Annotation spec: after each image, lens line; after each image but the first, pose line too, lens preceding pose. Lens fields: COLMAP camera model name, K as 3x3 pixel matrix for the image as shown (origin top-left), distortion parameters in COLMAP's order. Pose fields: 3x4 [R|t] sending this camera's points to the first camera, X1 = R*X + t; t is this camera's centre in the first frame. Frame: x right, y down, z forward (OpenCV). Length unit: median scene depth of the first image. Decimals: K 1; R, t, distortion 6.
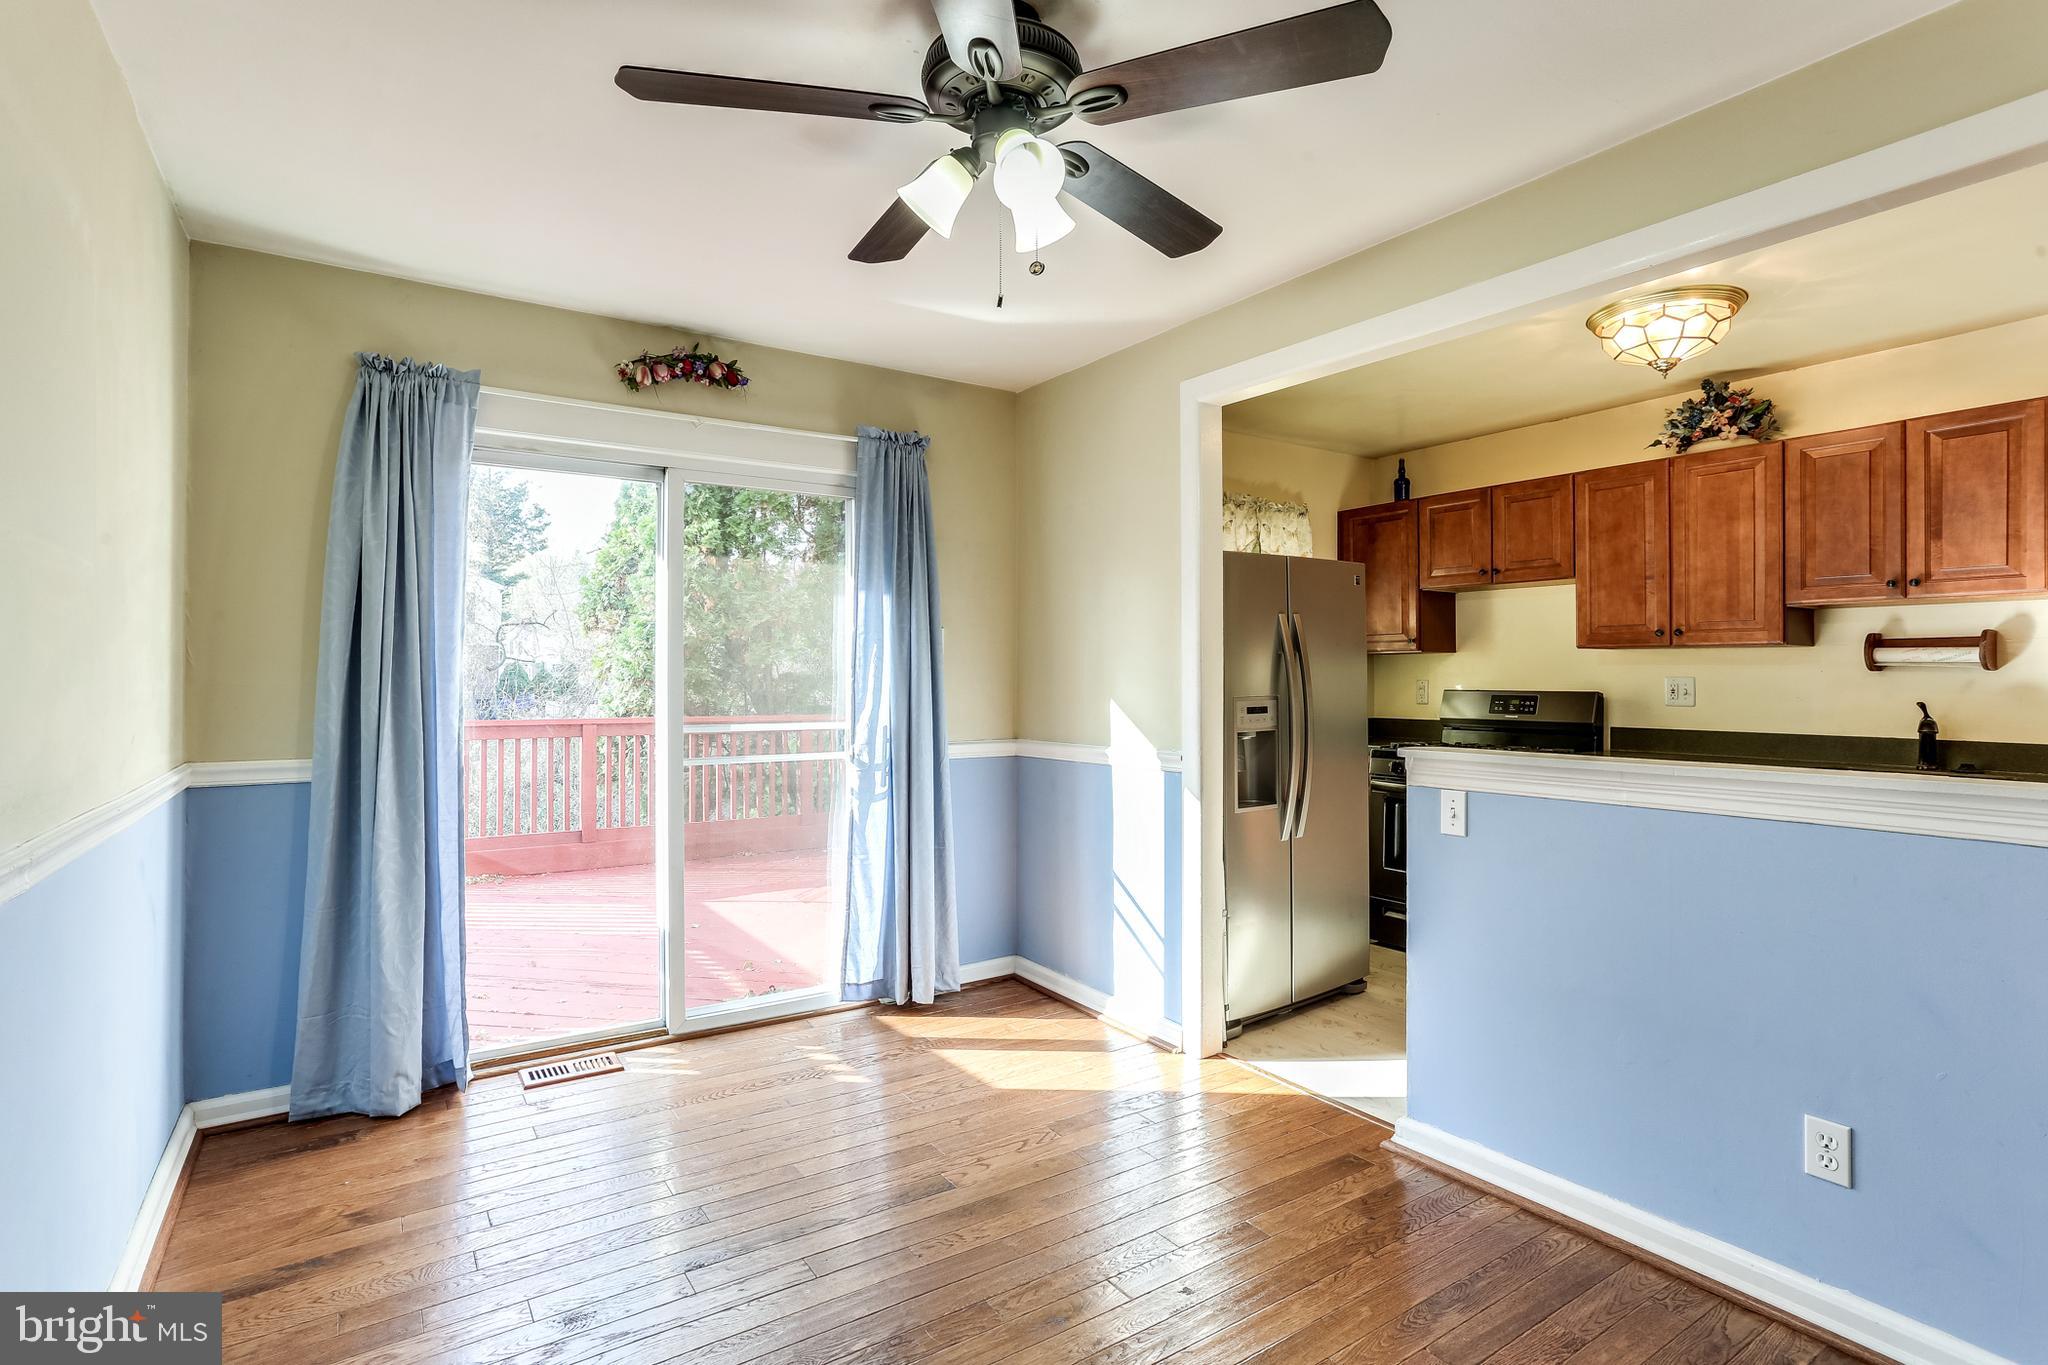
lens RADIAL K [[996.3, 0, 1013.1], [0, 996.3, 669.9], [0, 0, 1]] dist [-0.063162, 0.040609]
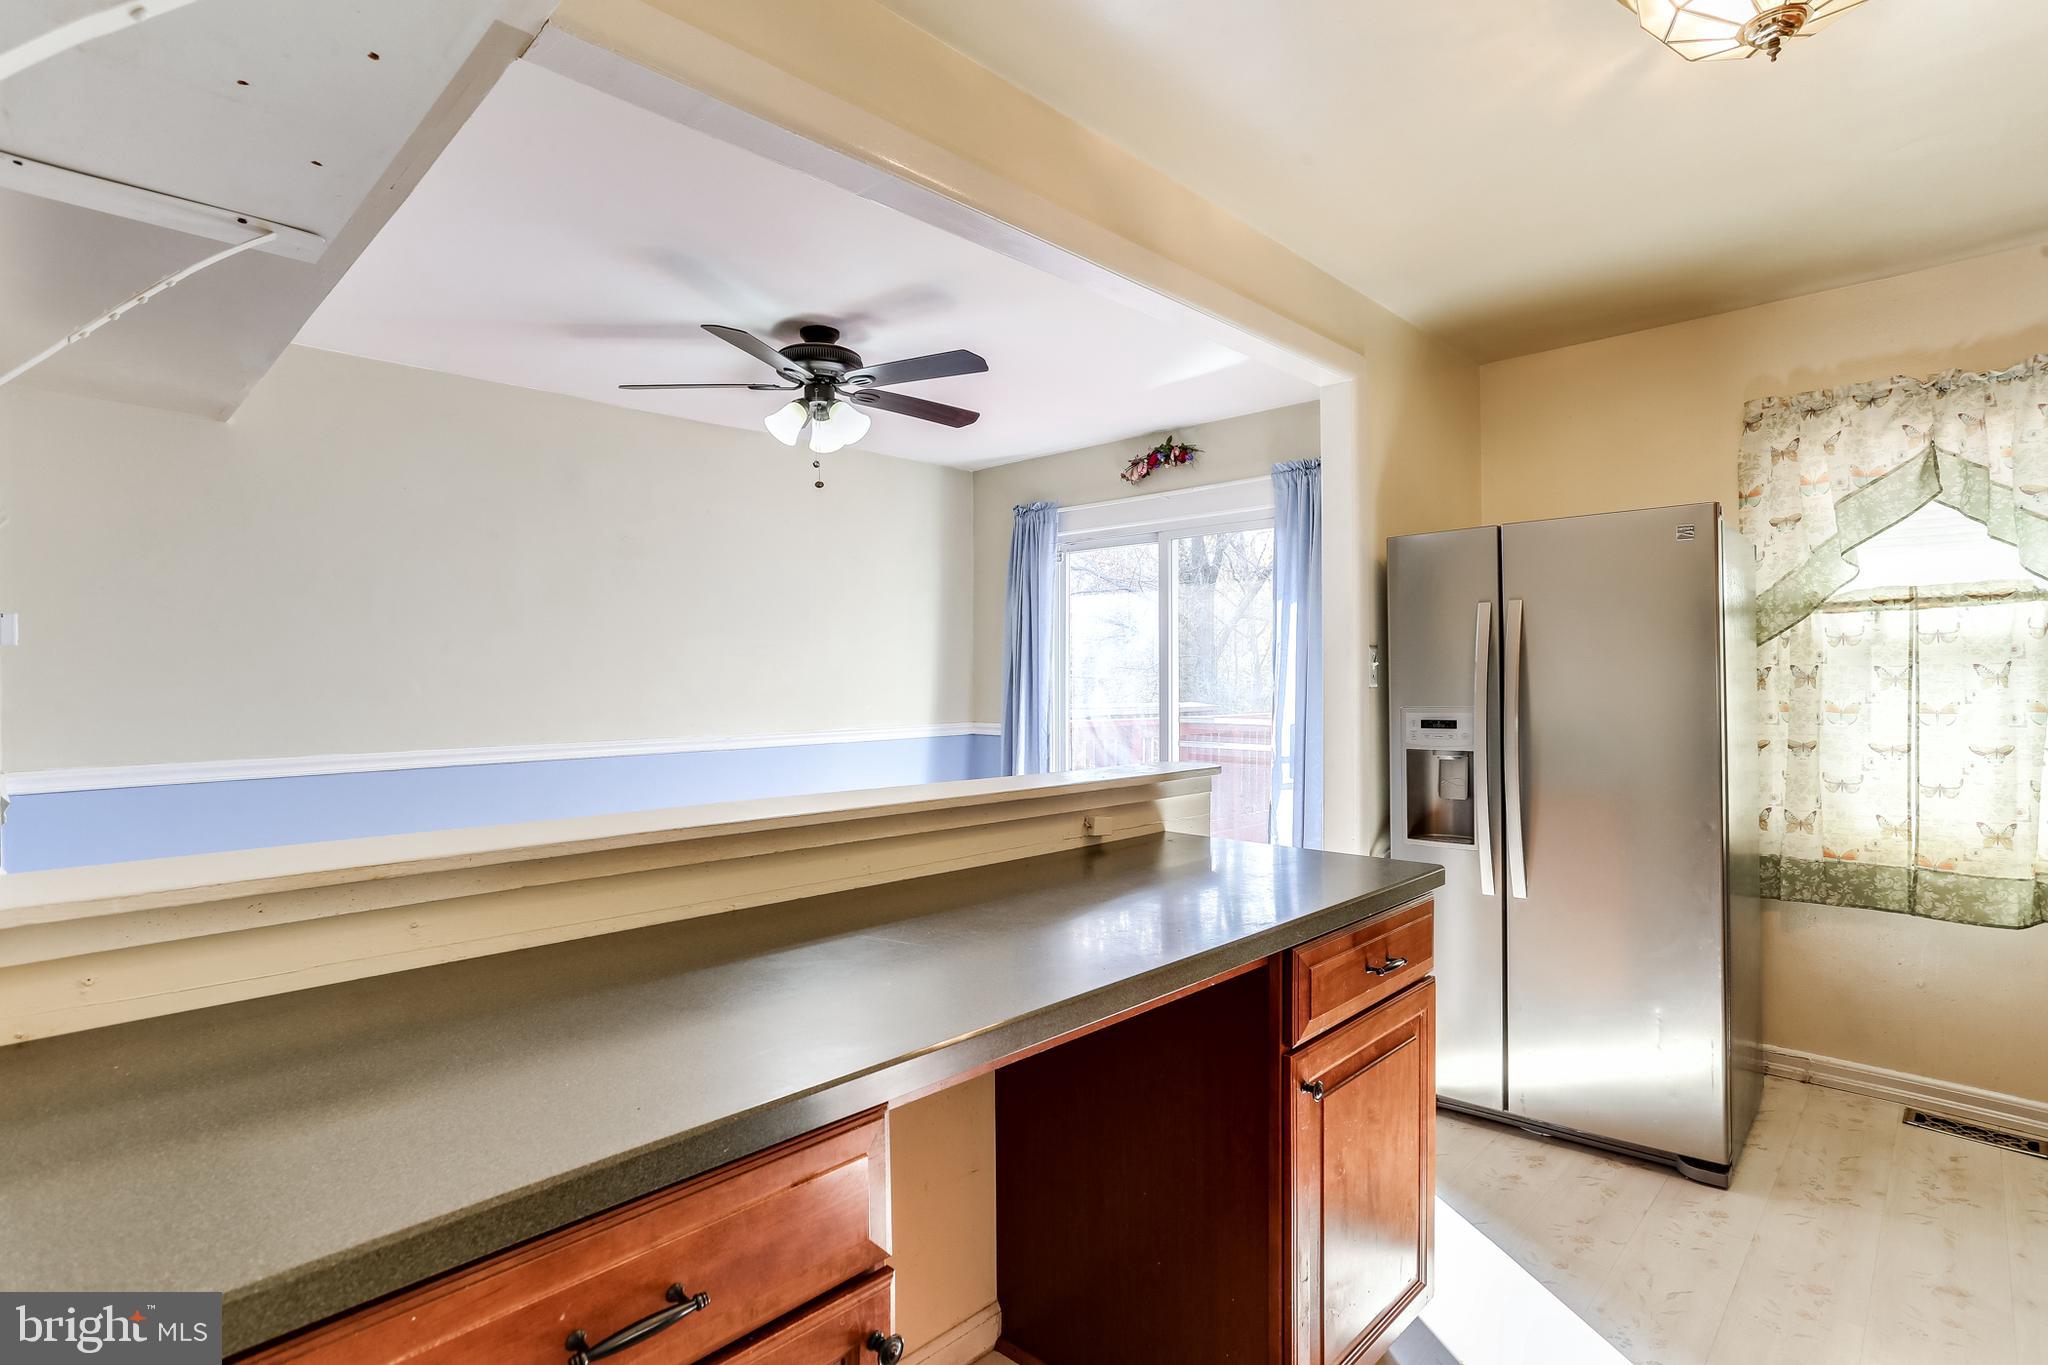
lens RADIAL K [[999.9, 0, 1031.2], [0, 999.9, 691.3], [0, 0, 1]] dist [-0.065214, 0.041641]
pose [[0.218671, 0.012522, -0.975718, 0.933179], [0.010468, 0.999830, 0.015177, -0.002157], [0.975743, -0.013533, 0.218503, 0.479510]]
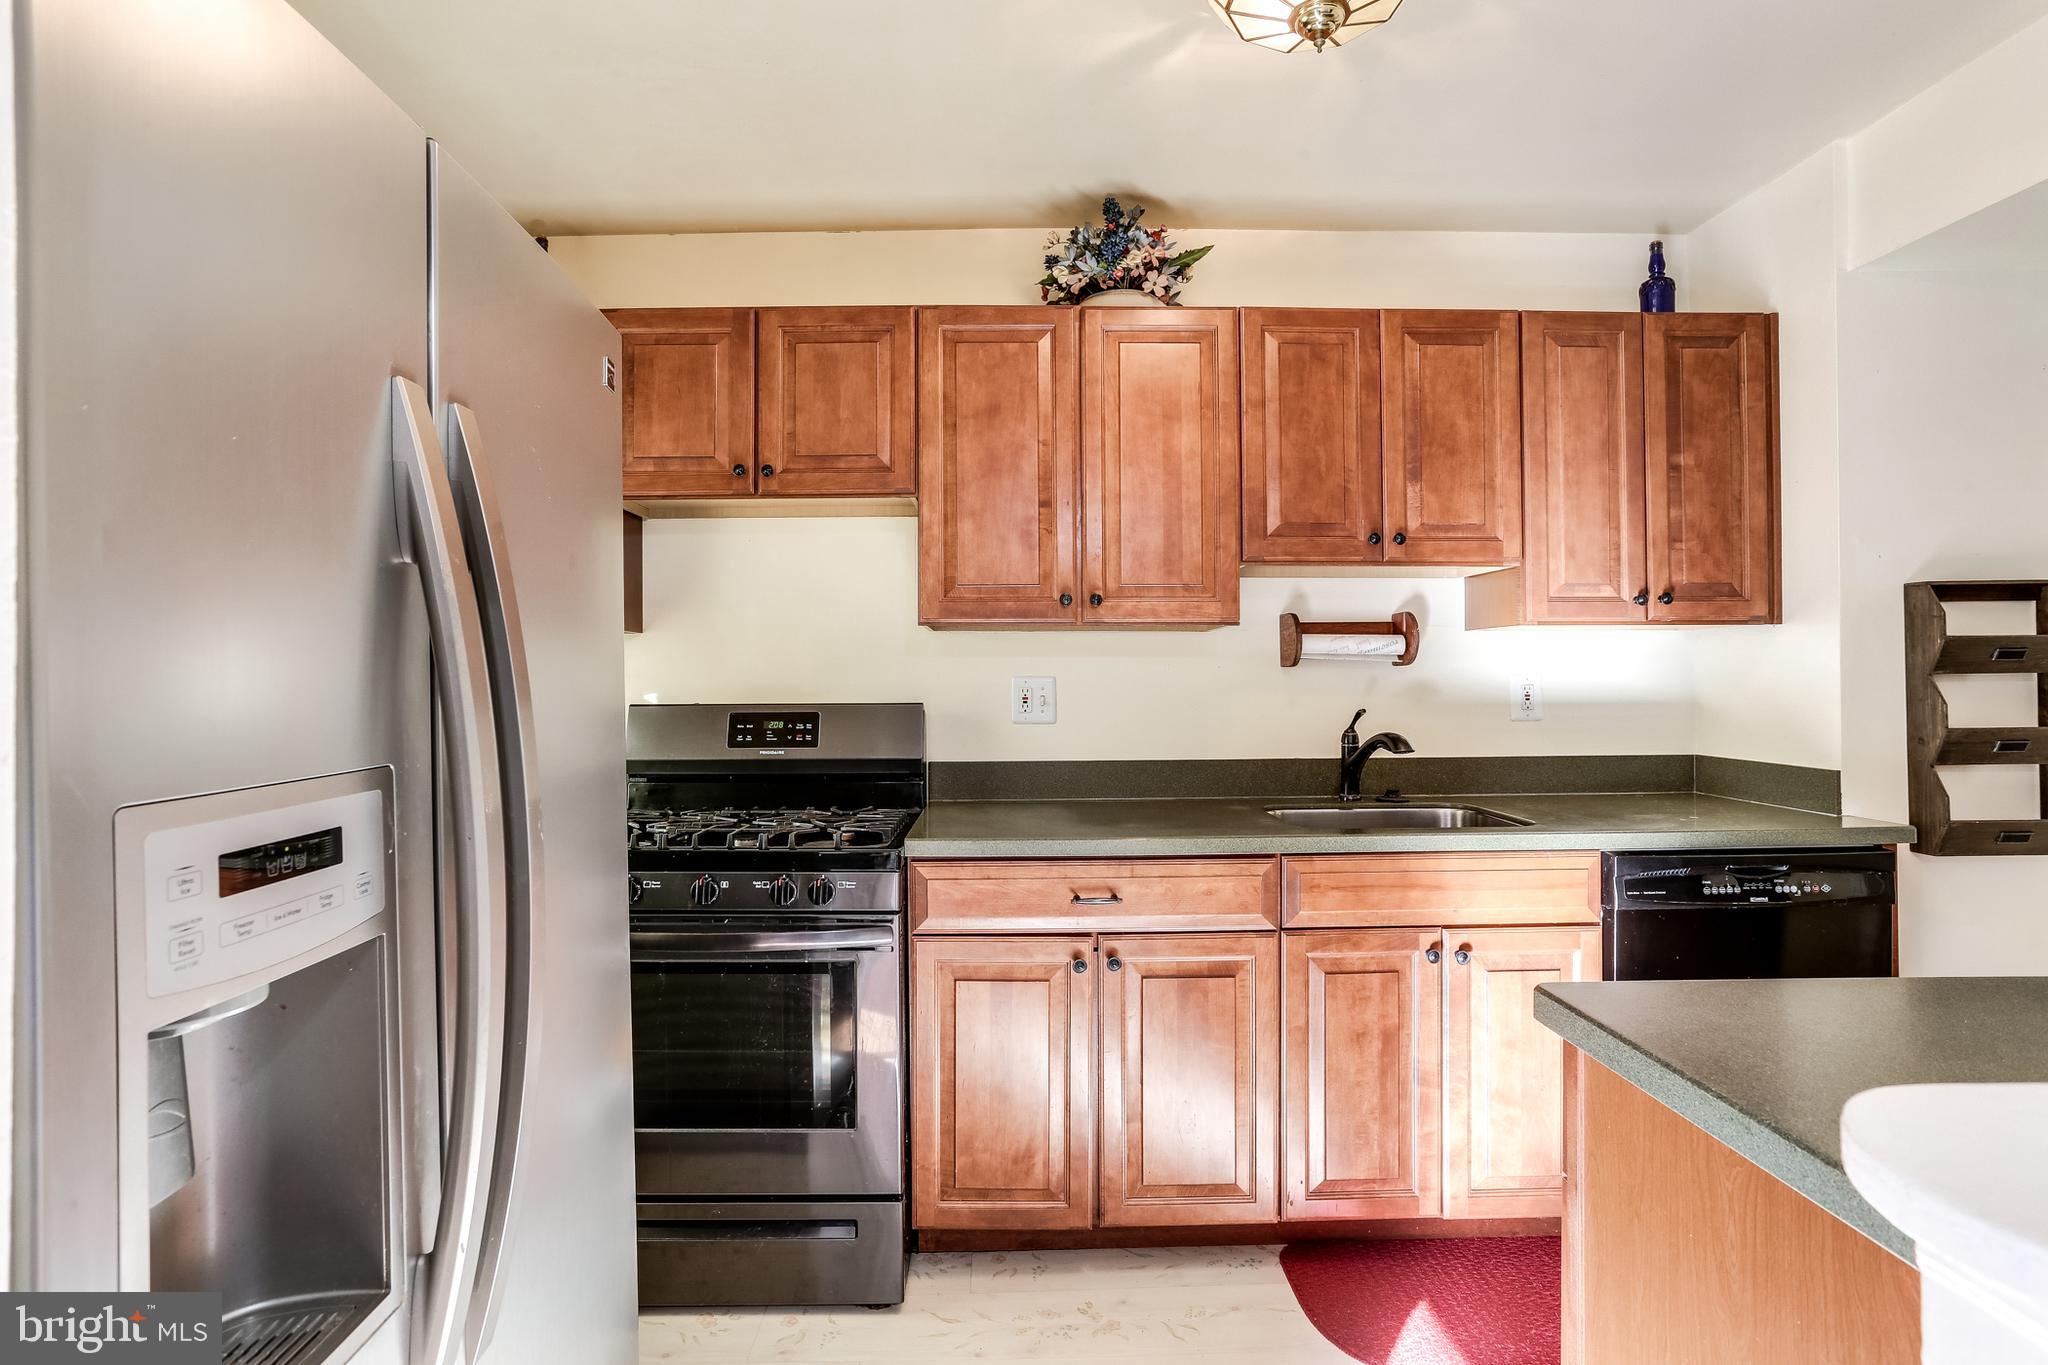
lens RADIAL K [[996.3, 0, 1013.1], [0, 996.3, 669.9], [0, 0, 1]] dist [-0.063162, 0.040609]
pose [[0.549937, 0.004087, 0.835196, 0.165586], [-0.000748, 0.999990, -0.004401, 0.006775], [-0.835206, 0.001796, 0.549934, 0.765249]]
